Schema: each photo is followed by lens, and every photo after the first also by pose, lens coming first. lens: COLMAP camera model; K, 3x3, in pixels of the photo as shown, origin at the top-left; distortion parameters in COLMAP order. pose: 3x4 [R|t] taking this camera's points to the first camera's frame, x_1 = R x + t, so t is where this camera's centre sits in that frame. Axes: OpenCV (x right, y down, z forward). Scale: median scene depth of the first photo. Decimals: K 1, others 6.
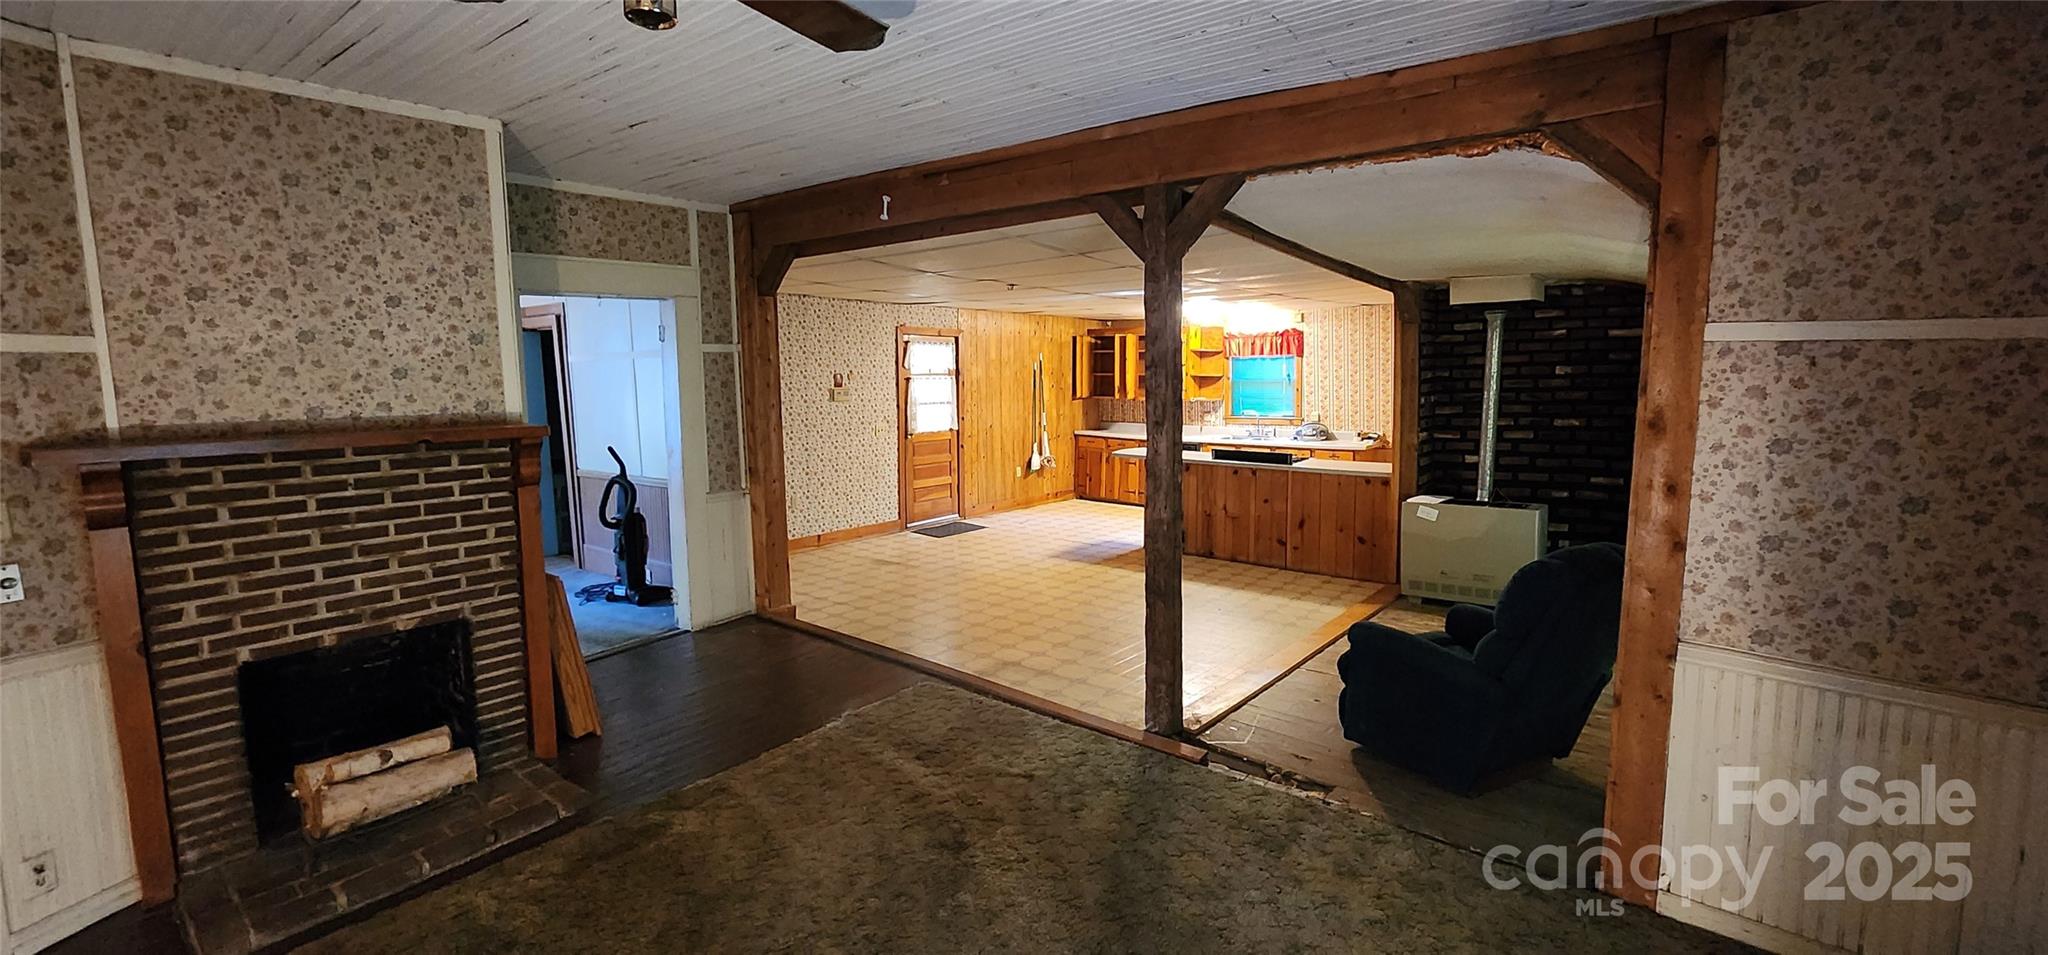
lens RADIAL K [[842.8, 0, 1034.0], [0, 842.8, 458.7], [0, 0, 1]] dist [0.000212, 0.000152]
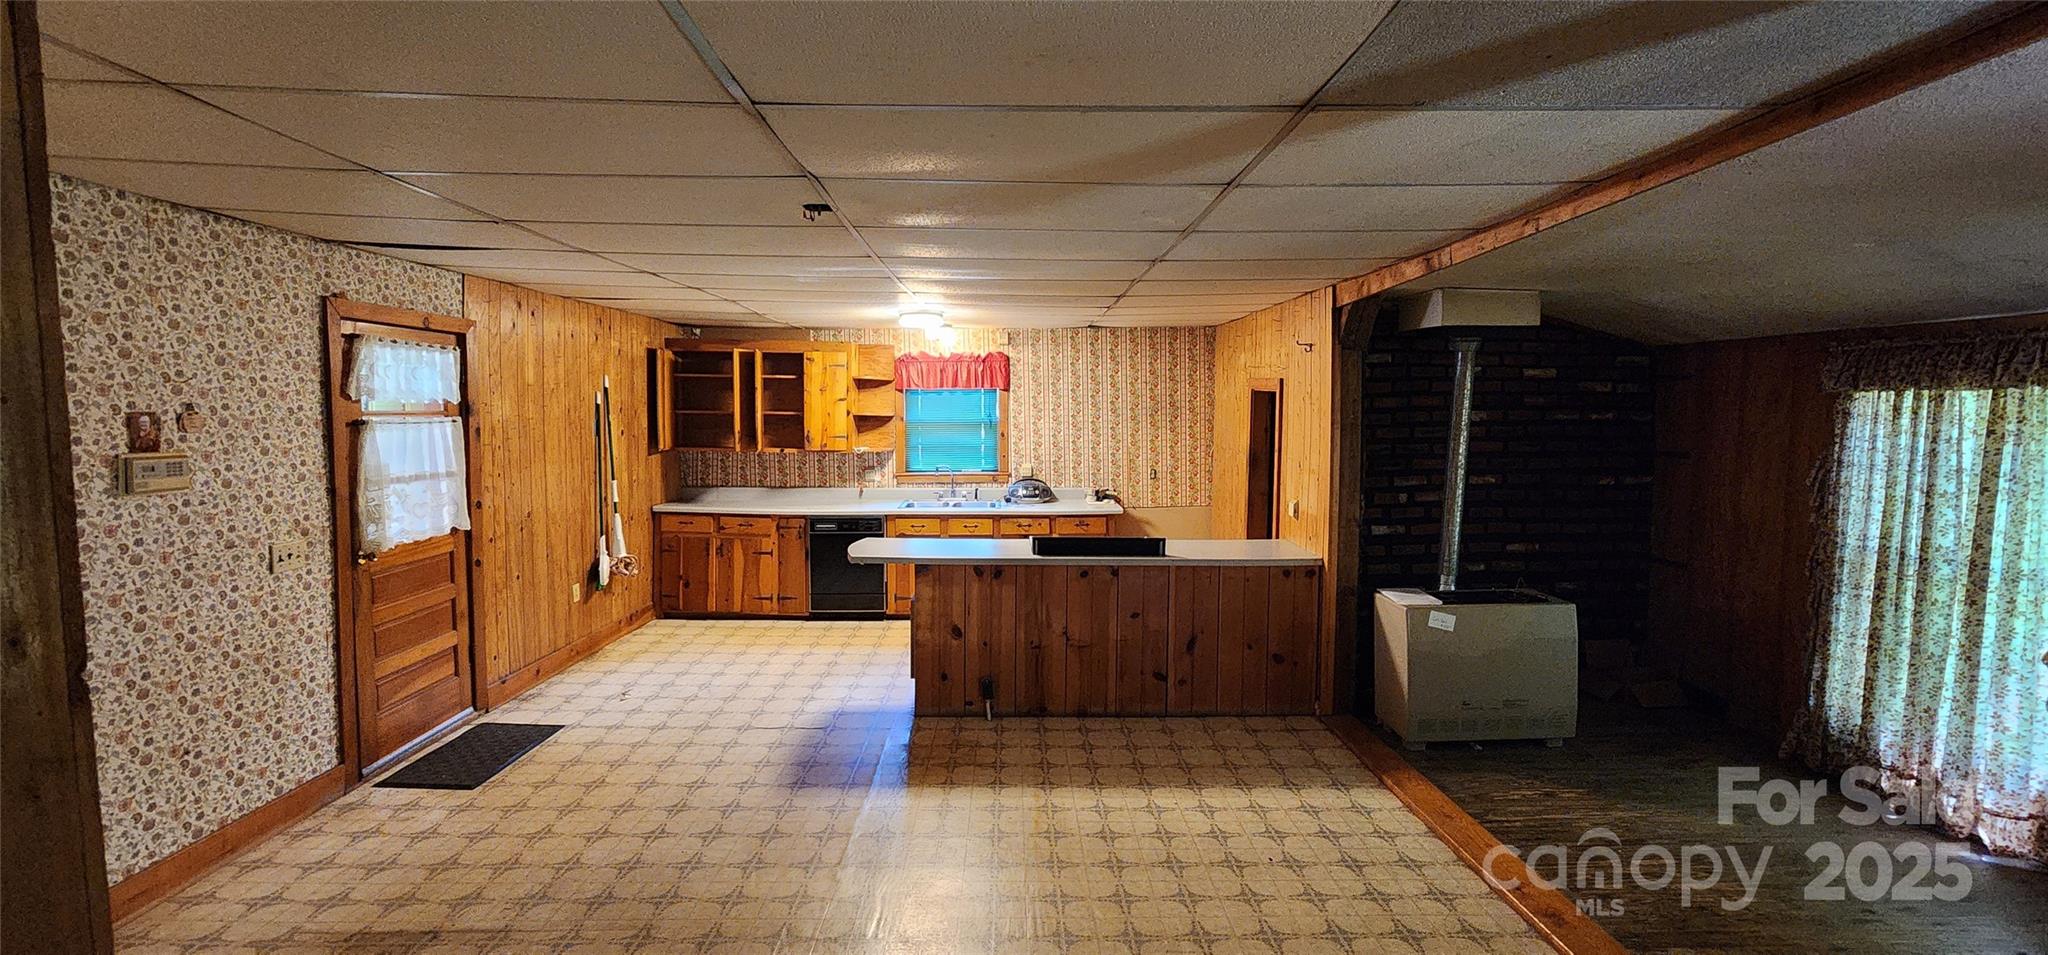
lens RADIAL K [[842.8, 0, 1034.0], [0, 842.8, 458.7], [0, 0, 1]] dist [0.000212, 0.000152]
pose [[0.767077, -0.030123, 0.640848, -0.269599], [0.054856, 0.998318, -0.018735, -0.085961], [-0.639206, 0.049525, 0.767439, 0.776714]]
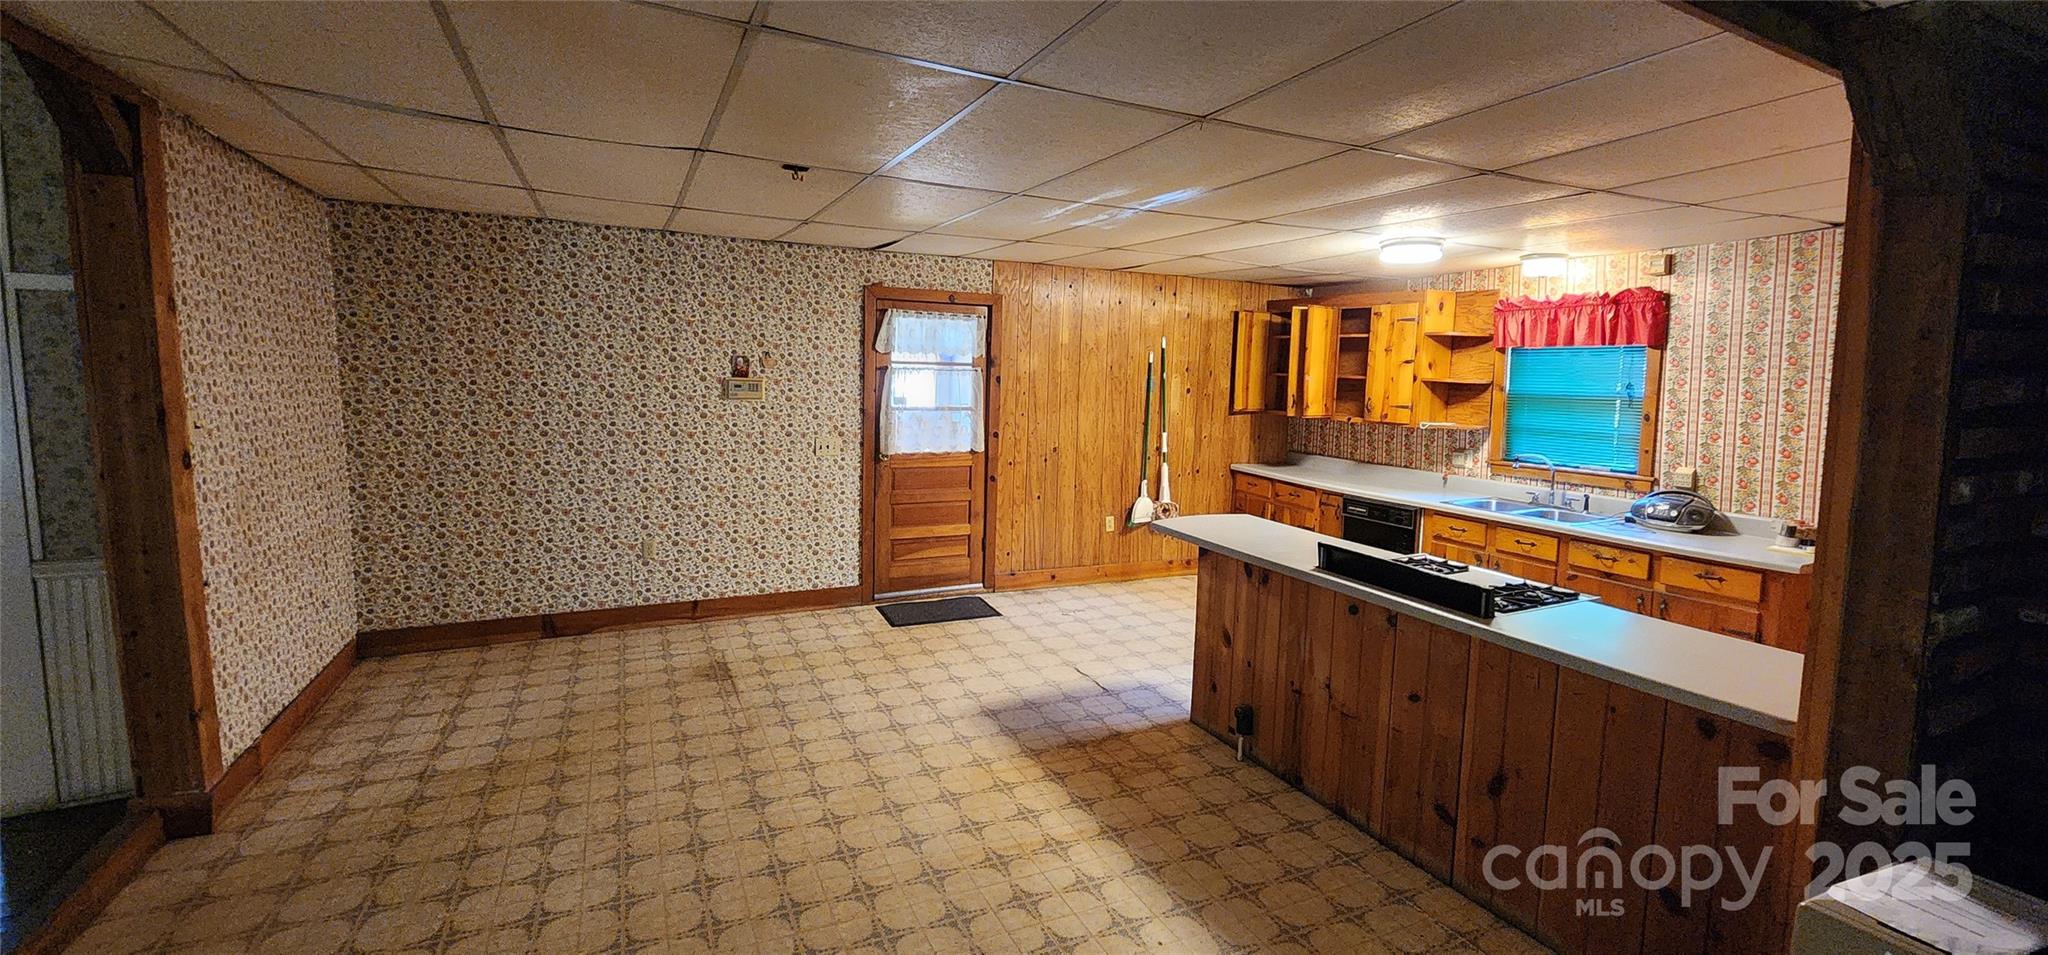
lens RADIAL K [[842.8, 0, 1034.0], [0, 842.8, 458.7], [0, 0, 1]] dist [0.000212, 0.000152]
pose [[0.900712, 0.074831, -0.427923, 0.388731], [-0.074580, 0.997064, 0.017378, -0.078072], [0.427966, 0.016262, 0.903648, 0.795514]]
